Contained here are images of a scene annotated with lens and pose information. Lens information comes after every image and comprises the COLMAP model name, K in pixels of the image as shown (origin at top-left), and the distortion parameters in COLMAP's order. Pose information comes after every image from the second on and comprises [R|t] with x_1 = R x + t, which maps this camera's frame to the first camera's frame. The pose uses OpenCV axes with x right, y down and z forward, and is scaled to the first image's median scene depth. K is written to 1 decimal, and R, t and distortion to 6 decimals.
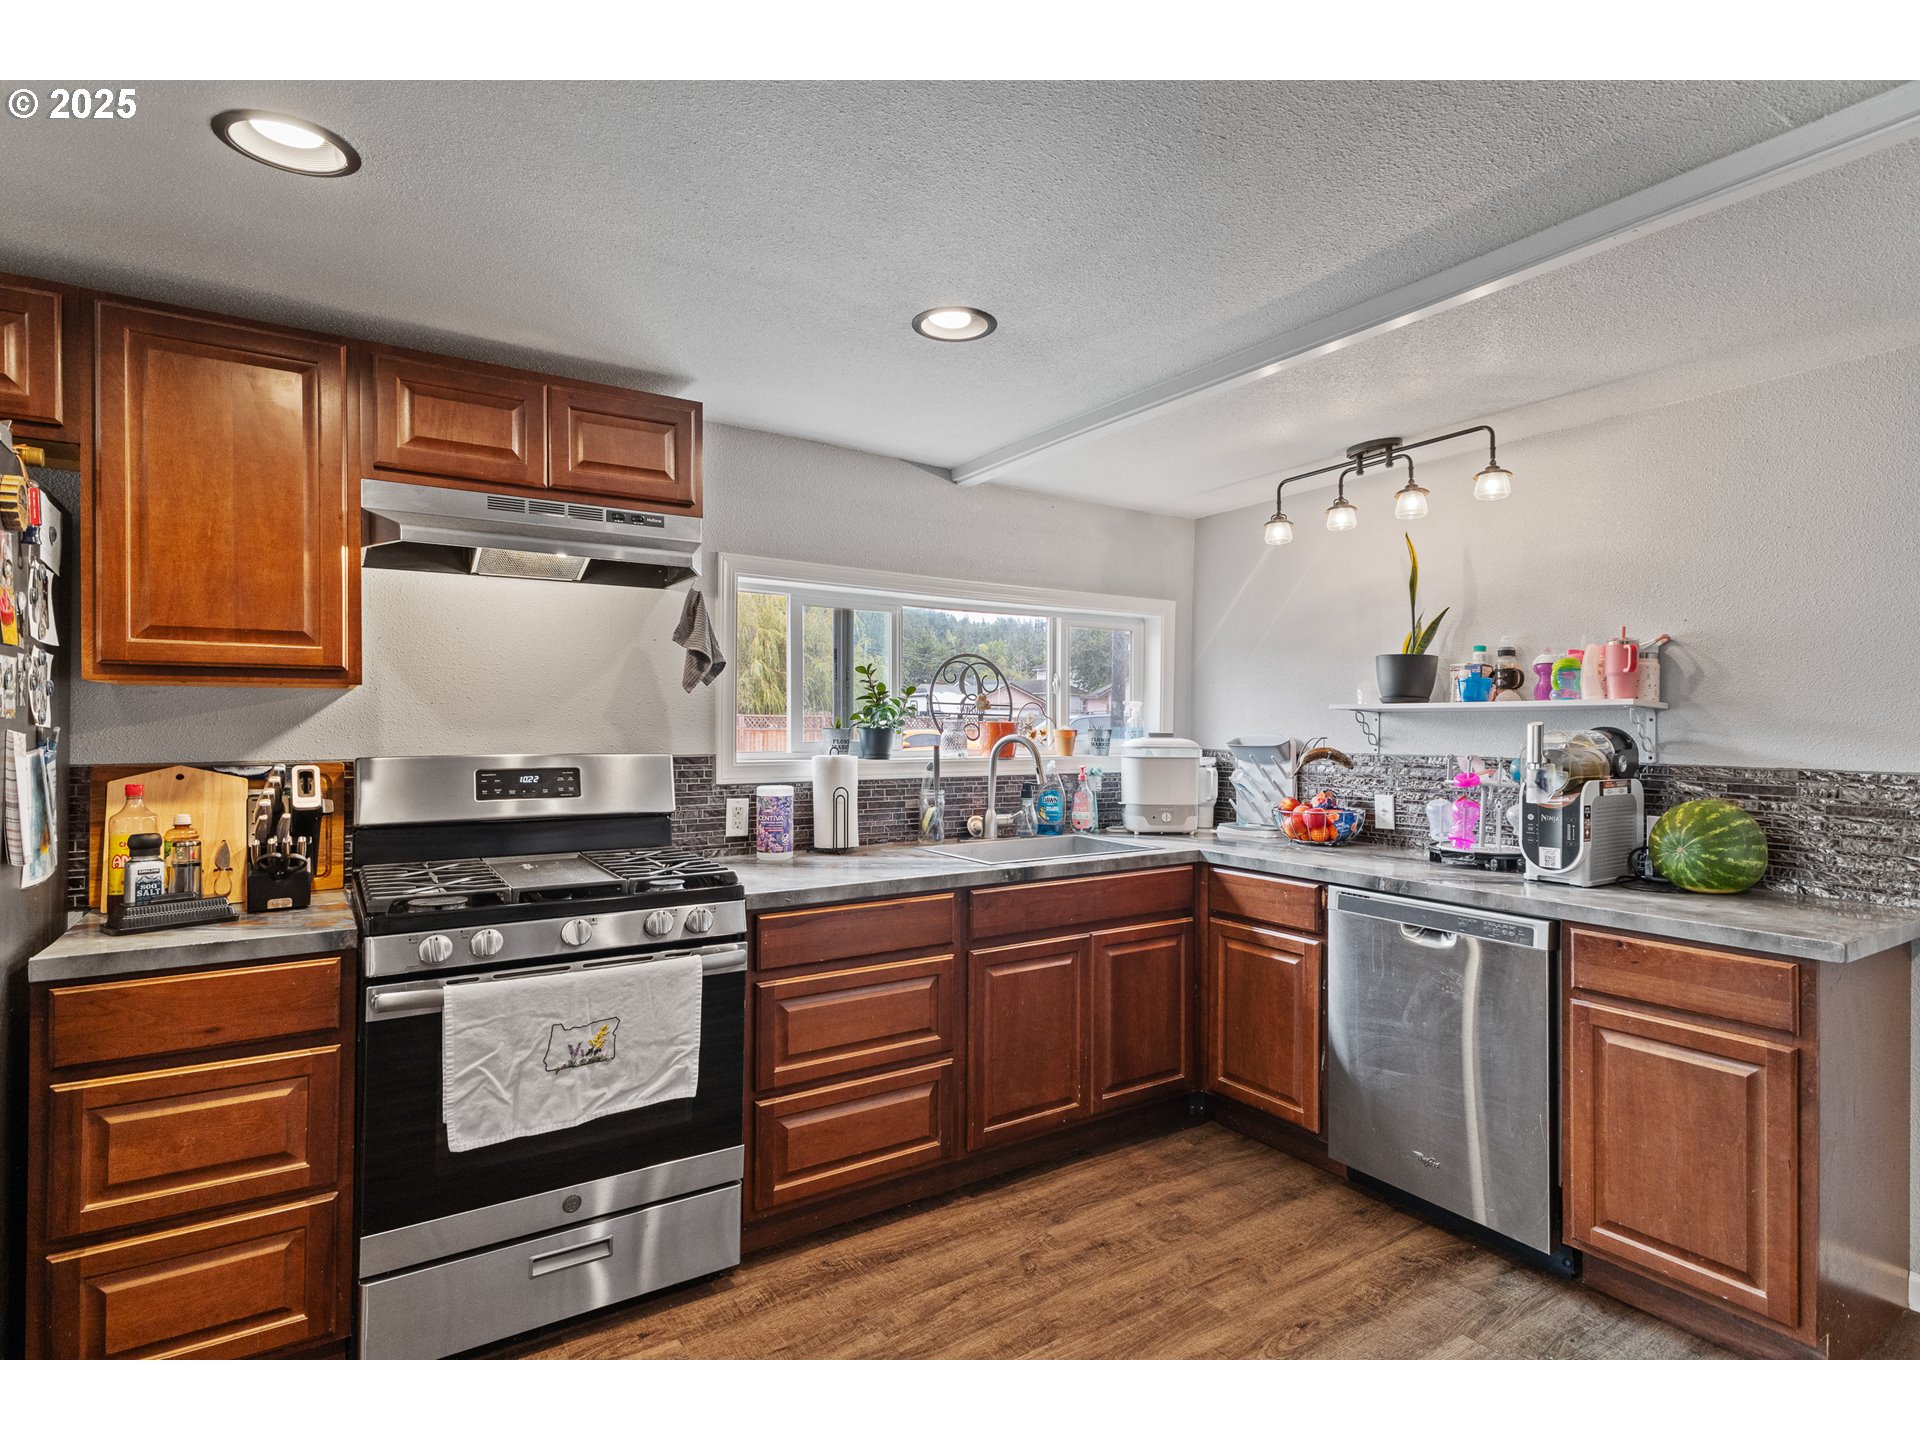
lens RADIAL K [[981.9, 0, 968.7], [0, 981.9, 728.0], [0, 0, 1]] dist [0.004774, 0.000422]
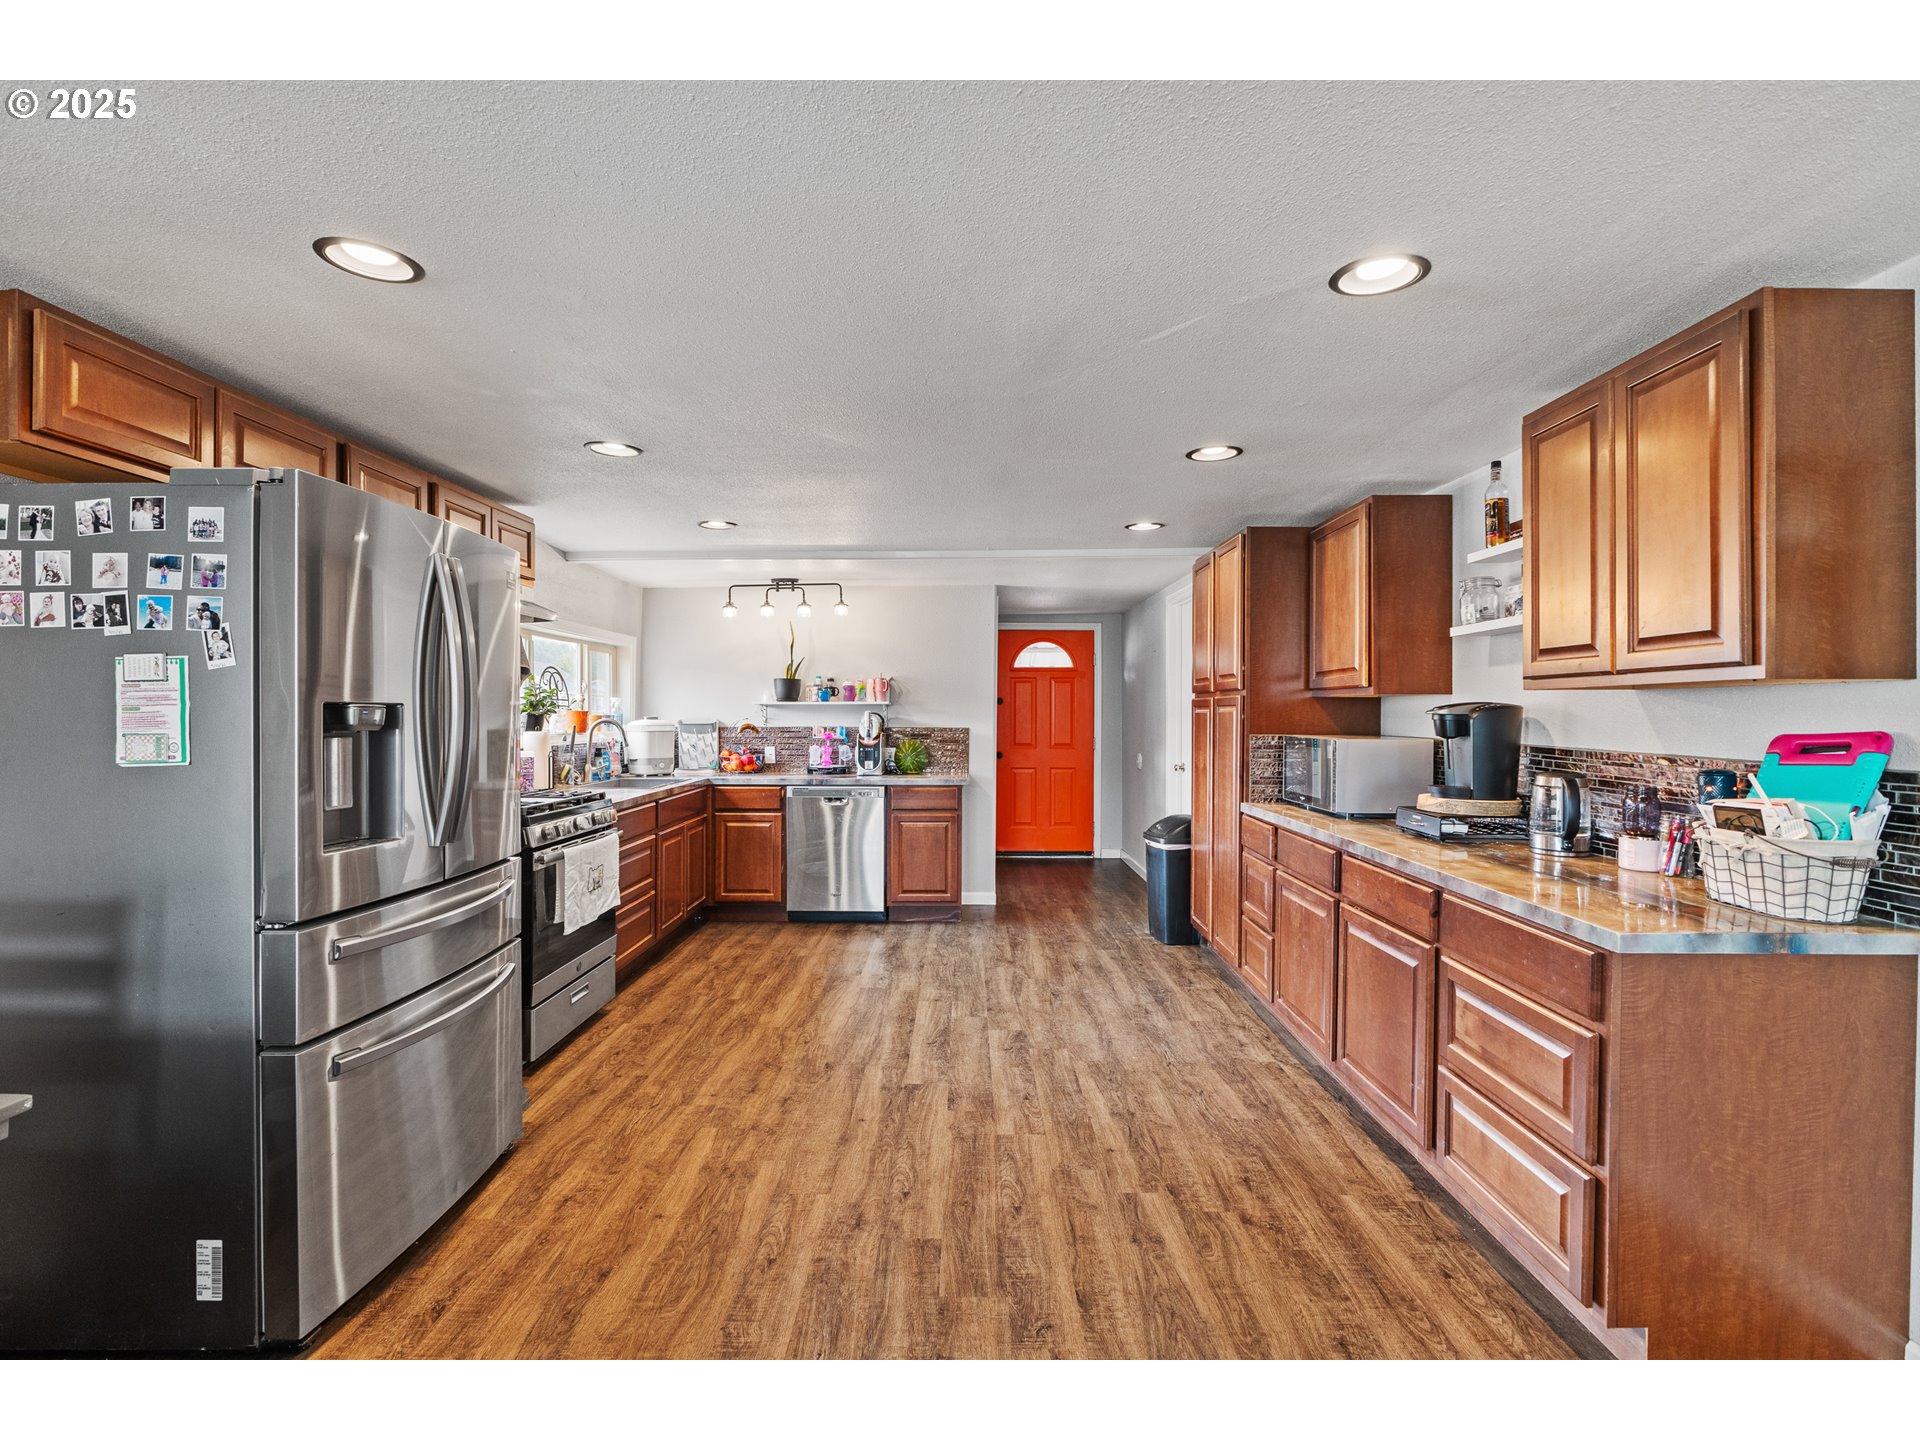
lens RADIAL K [[890.2, 0, 968.7], [0, 890.2, 723.0], [0, 0, 1]] dist [-0.000096, -0.000056]
pose [[0.548642, -0.012231, 0.835968, -1.006338], [0.005751, 0.999925, 0.010856, 0.001712], [-0.836038, -0.001148, 0.548670, -0.393141]]
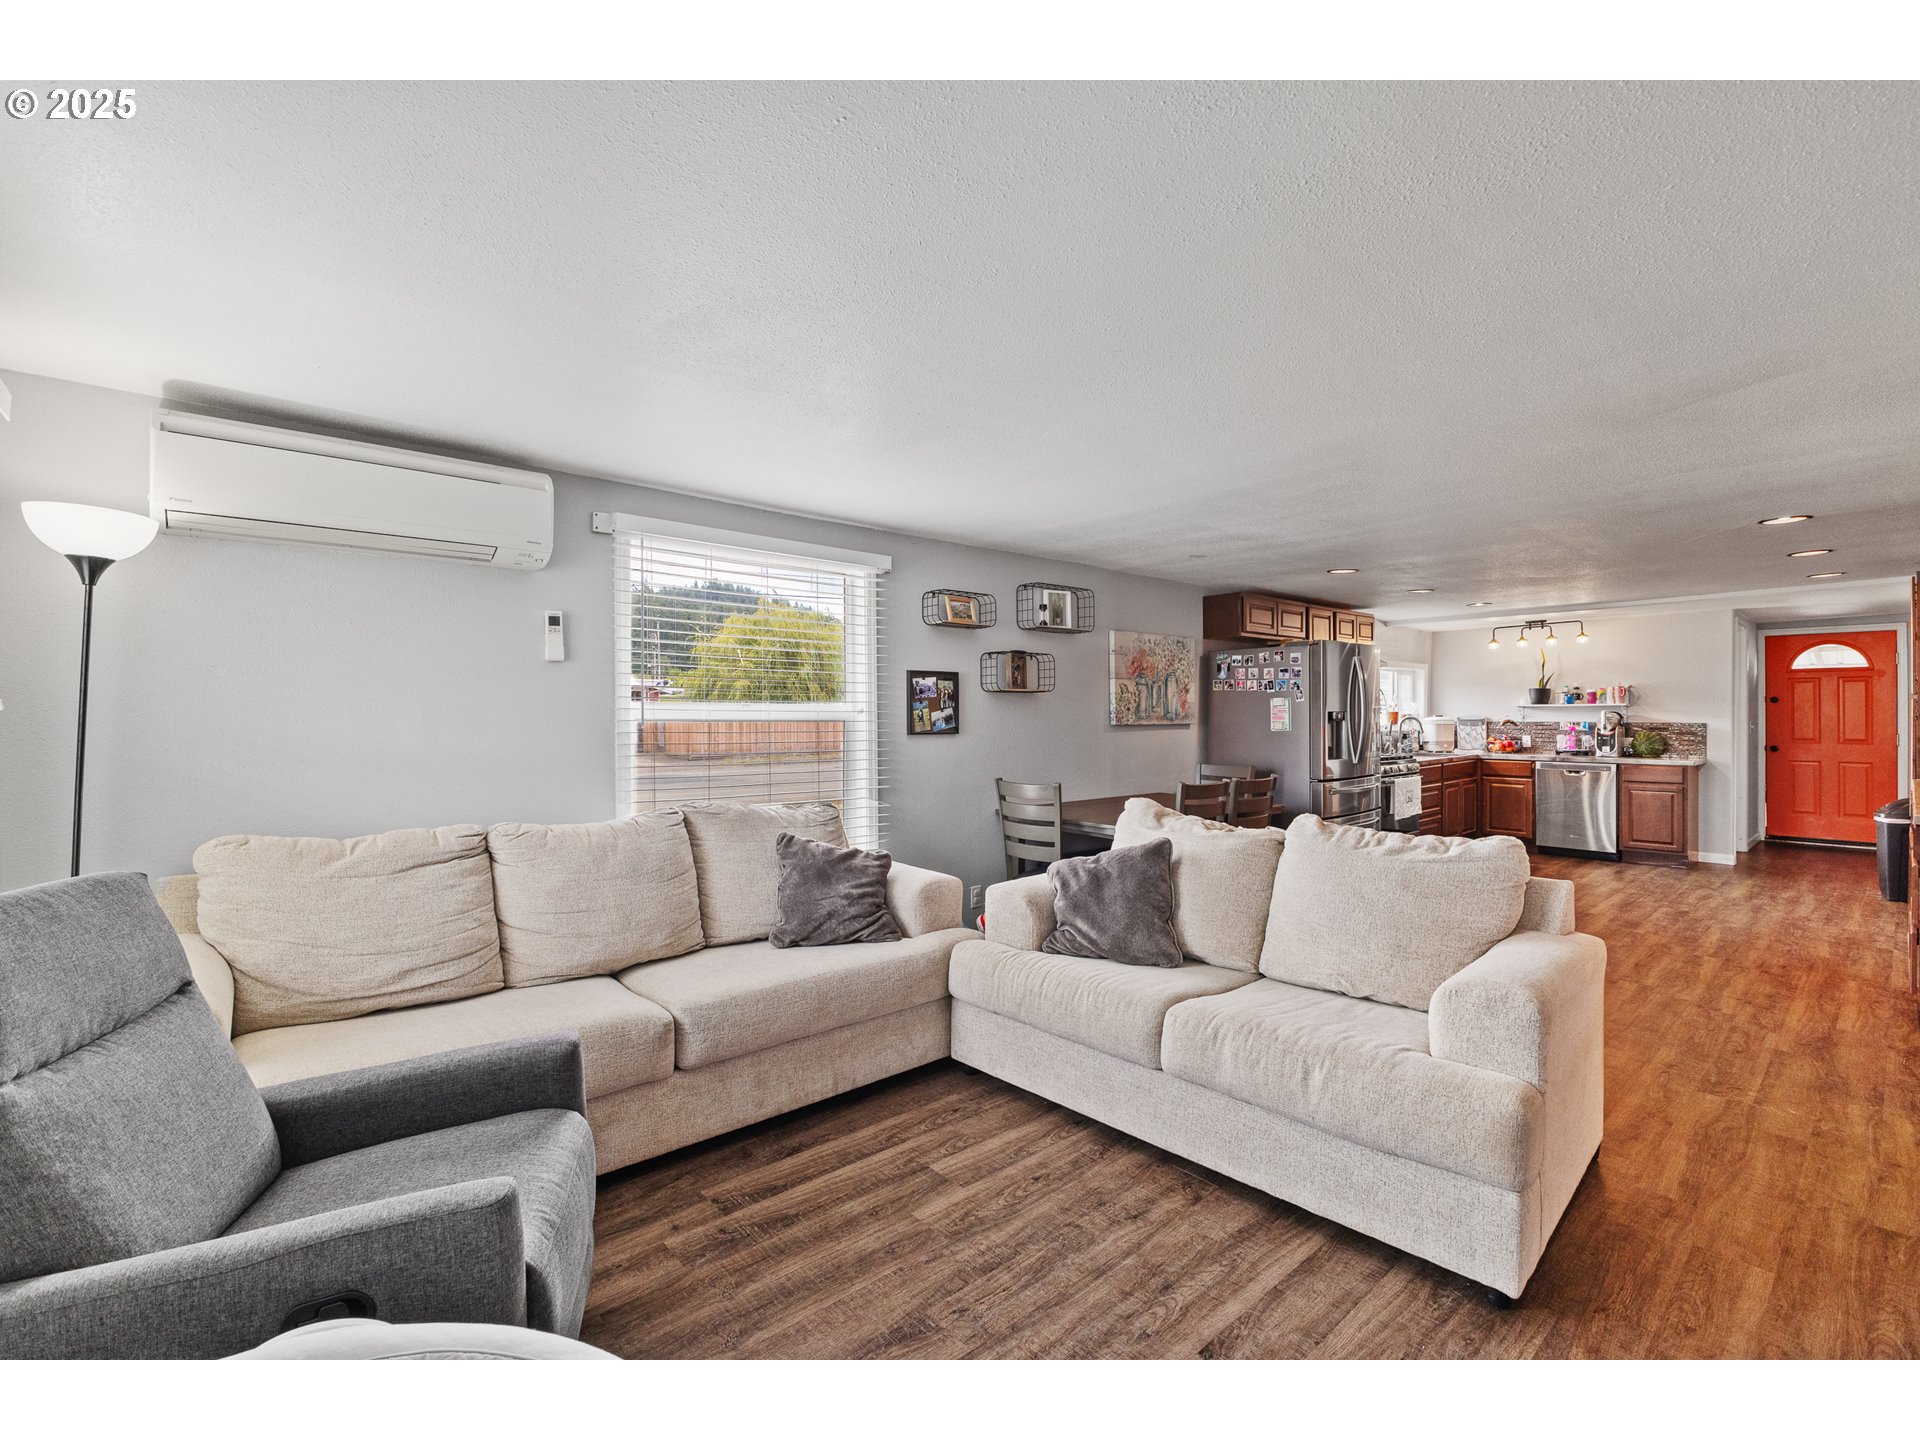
lens RADIAL K [[890.2, 0, 953.7], [0, 890.2, 707.6], [0, 0, 1]] dist [-0.000096, -0.000056]
pose [[0.988512, -0.008540, 0.150903, -1.882667], [0.010152, 0.999899, -0.009910, -0.006777], [-0.150803, 0.011328, 0.988499, -1.537928]]
